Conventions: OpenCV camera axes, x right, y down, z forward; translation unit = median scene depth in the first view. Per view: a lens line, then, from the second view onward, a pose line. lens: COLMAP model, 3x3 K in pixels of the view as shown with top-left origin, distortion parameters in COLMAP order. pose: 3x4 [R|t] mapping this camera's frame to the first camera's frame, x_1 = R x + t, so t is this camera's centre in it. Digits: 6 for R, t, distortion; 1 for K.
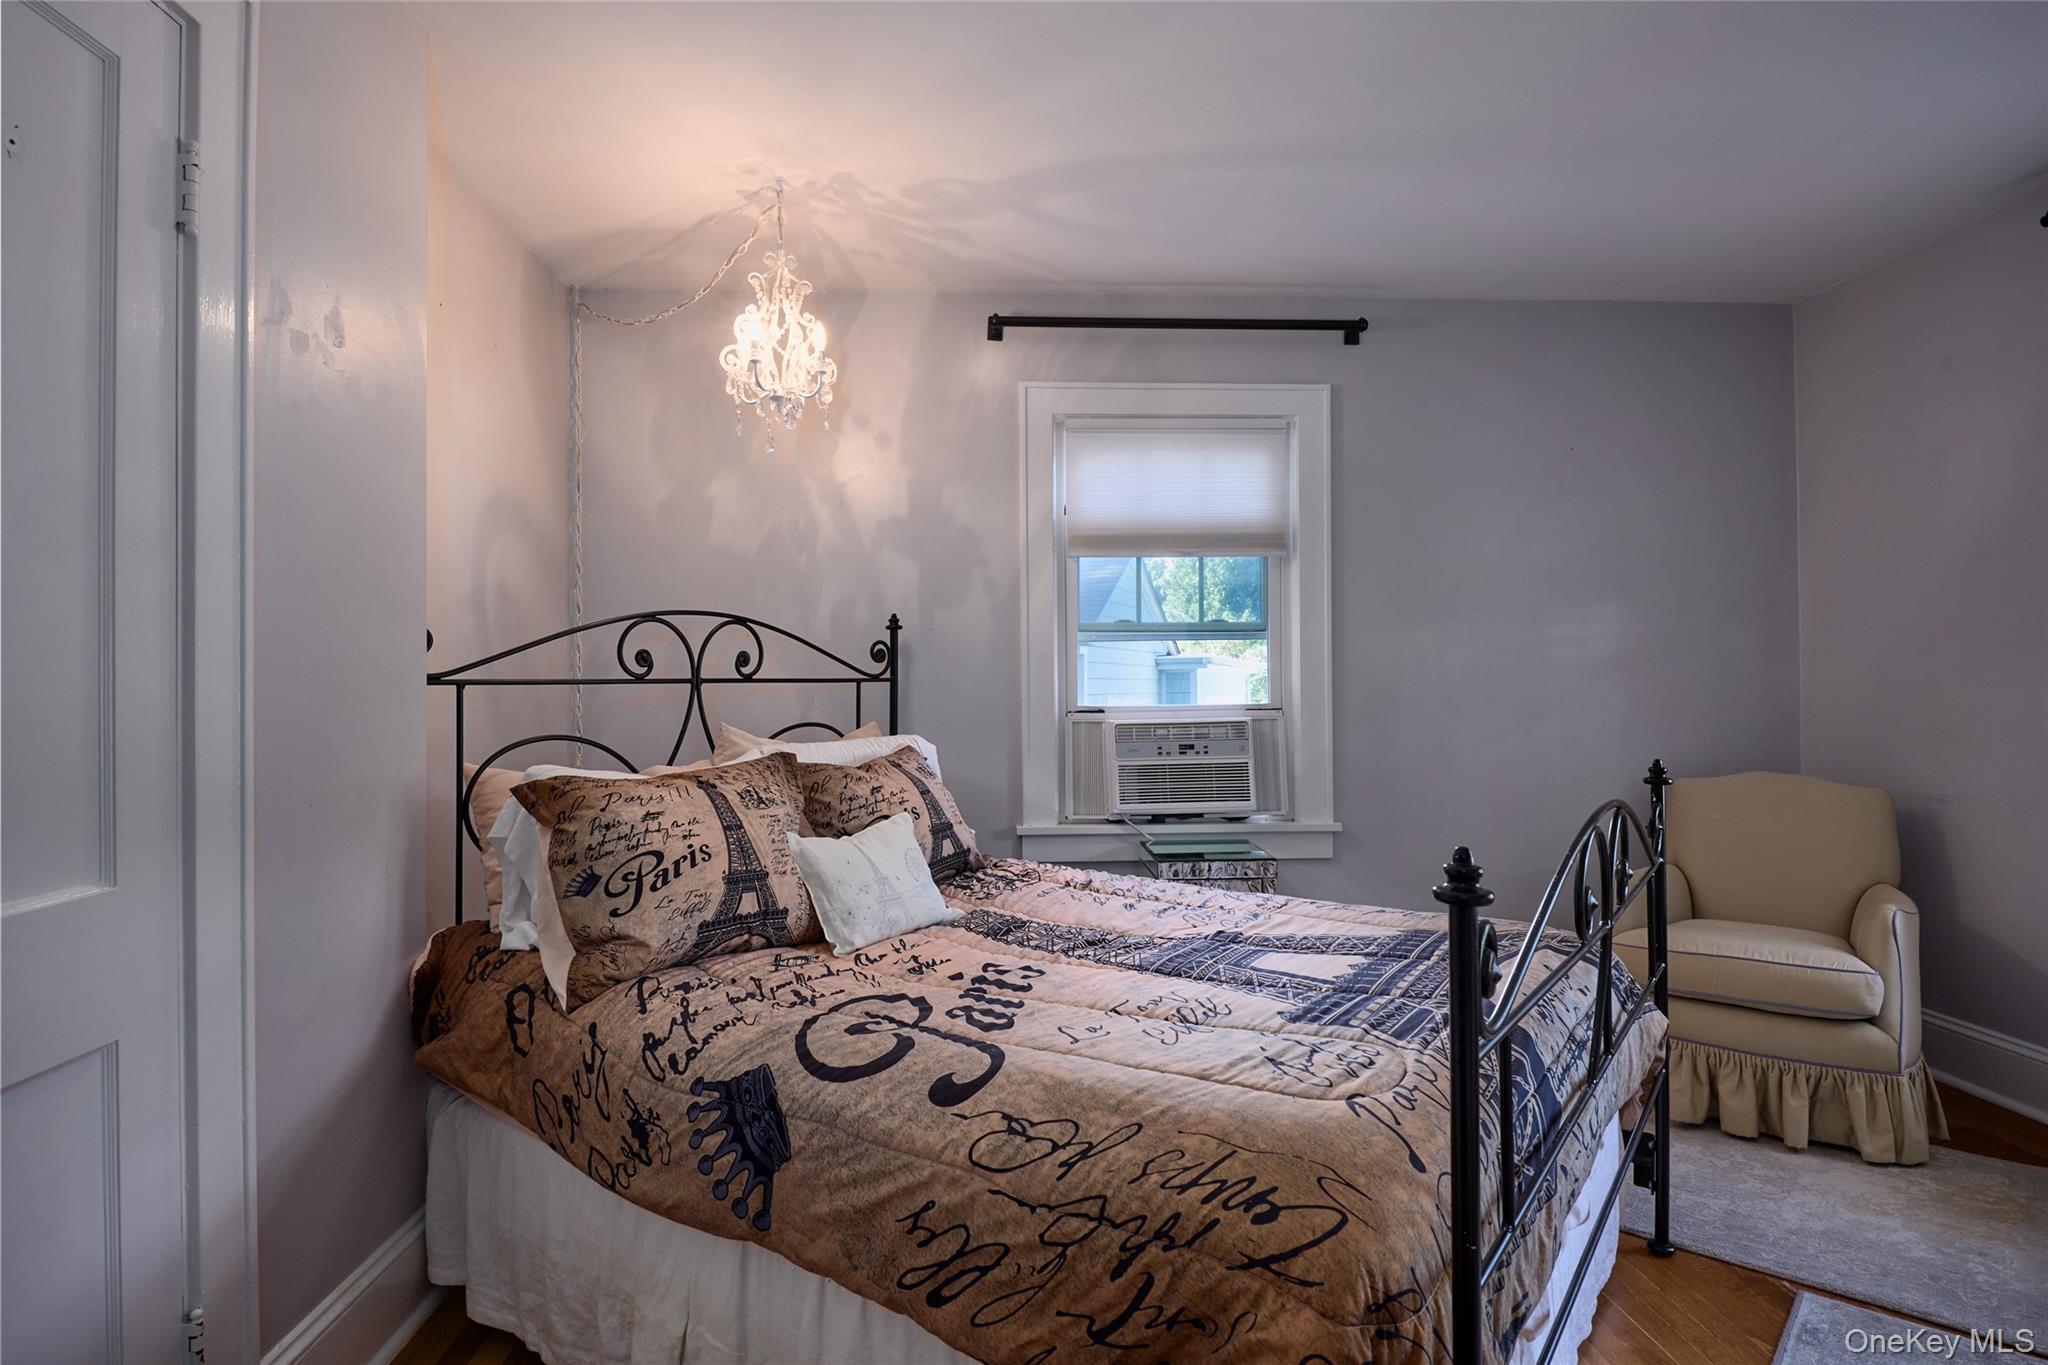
lens RADIAL K [[1079.2, 0, 1024.0], [0, 1079.2, 682.5], [0, 0, 1]] dist [0.018221, -0.023777]
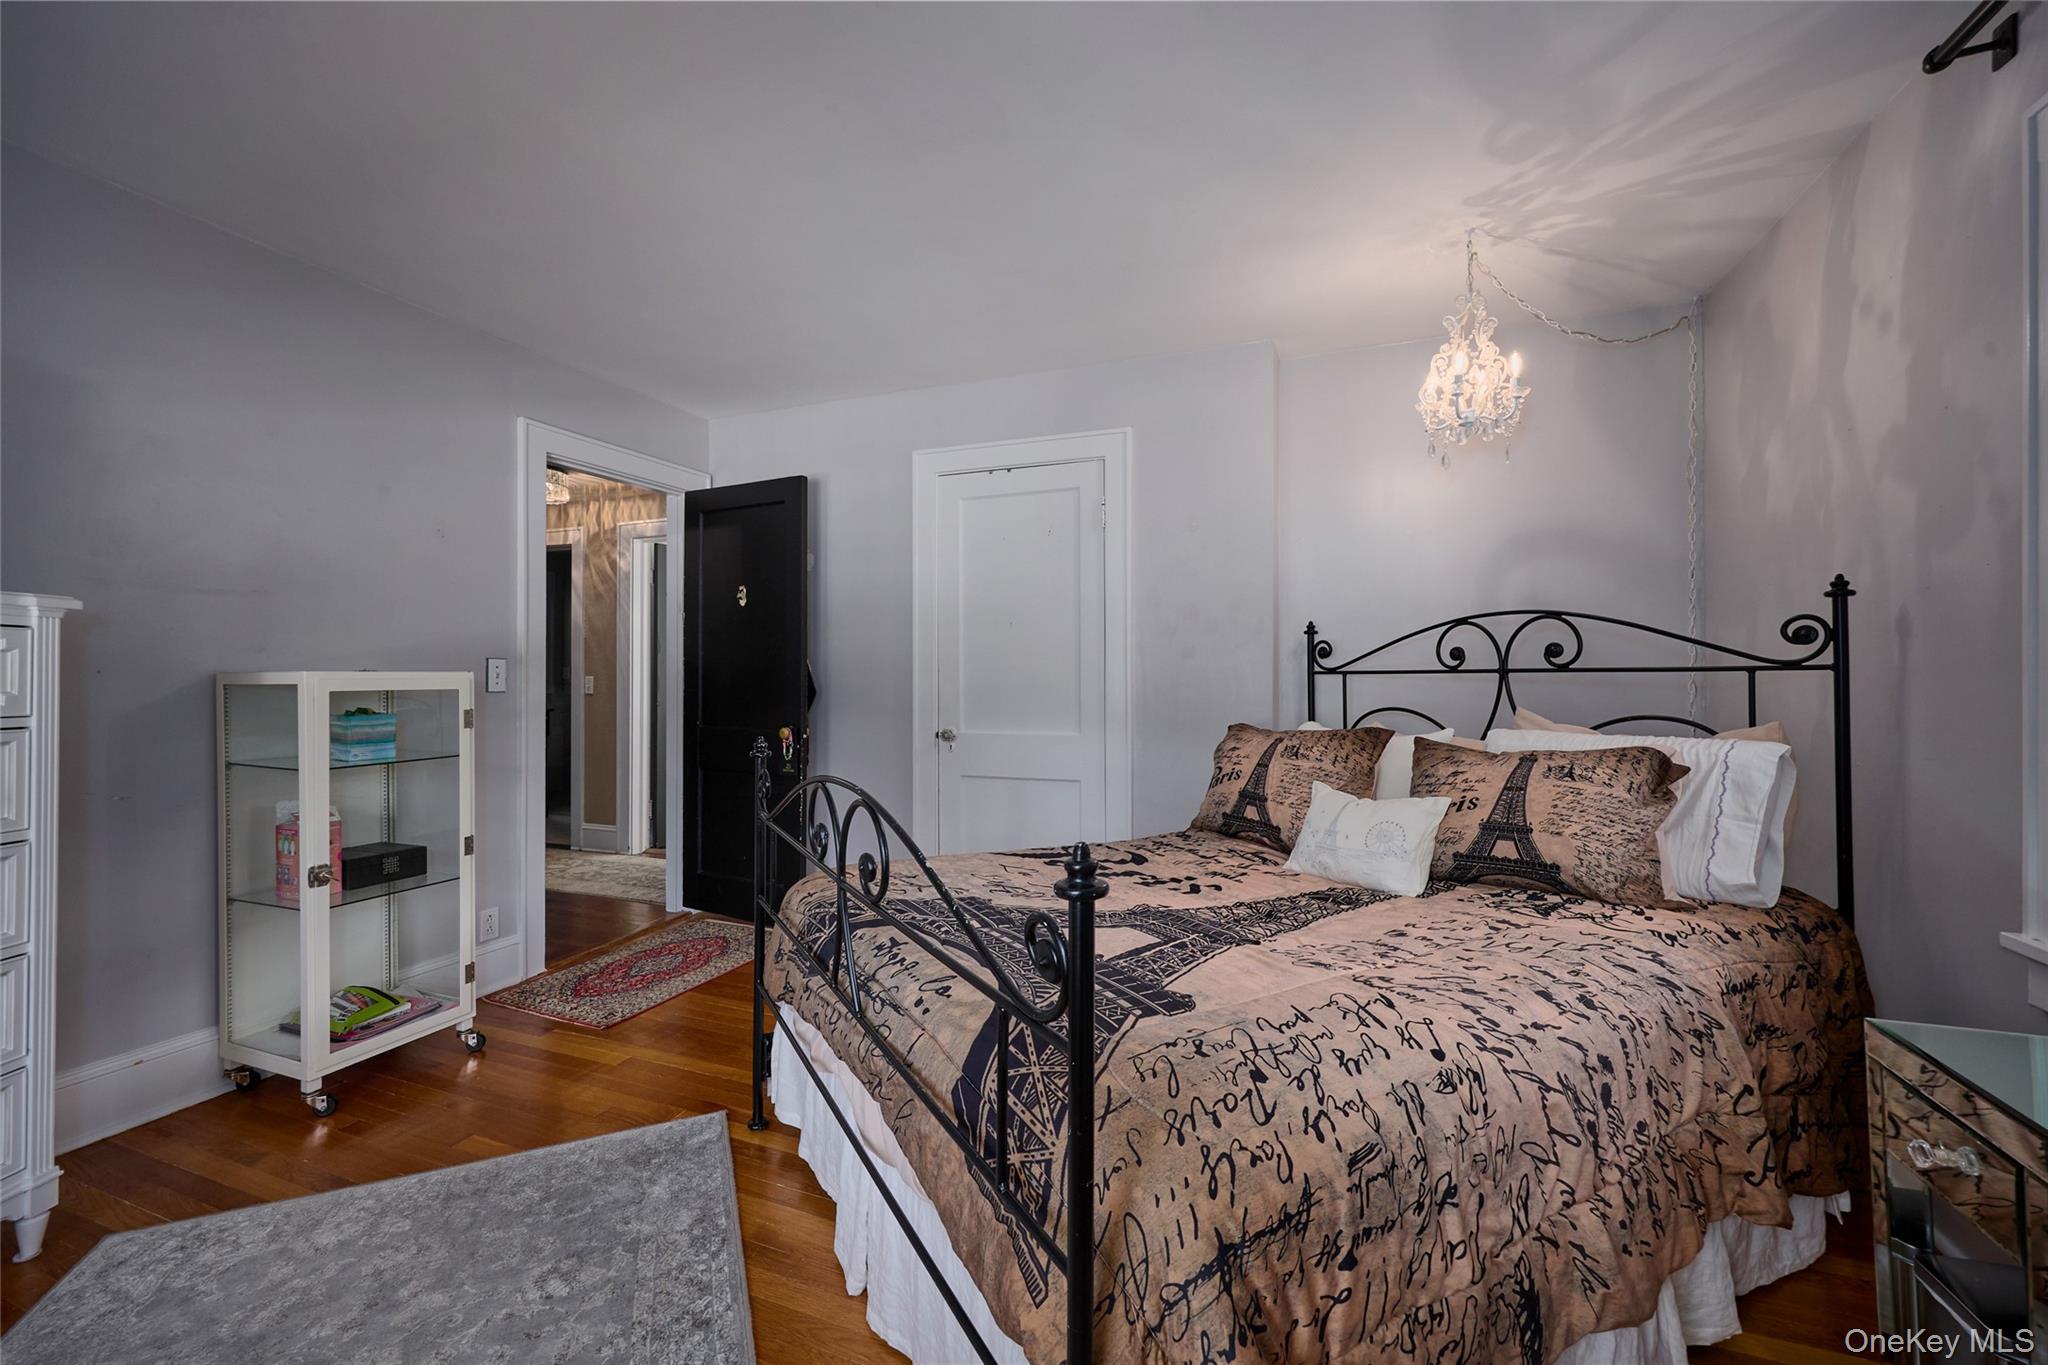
lens RADIAL K [[859.8, 0, 1024.0], [0, 859.8, 682.5], [0, 0, 1]] dist [-0.004562, -0.000175]
pose [[-0.436813, 0.014621, -0.899433, 0.739292], [0.007523, 0.999892, 0.012600, -0.004294], [0.899521, -0.001262, -0.436876, 0.901903]]
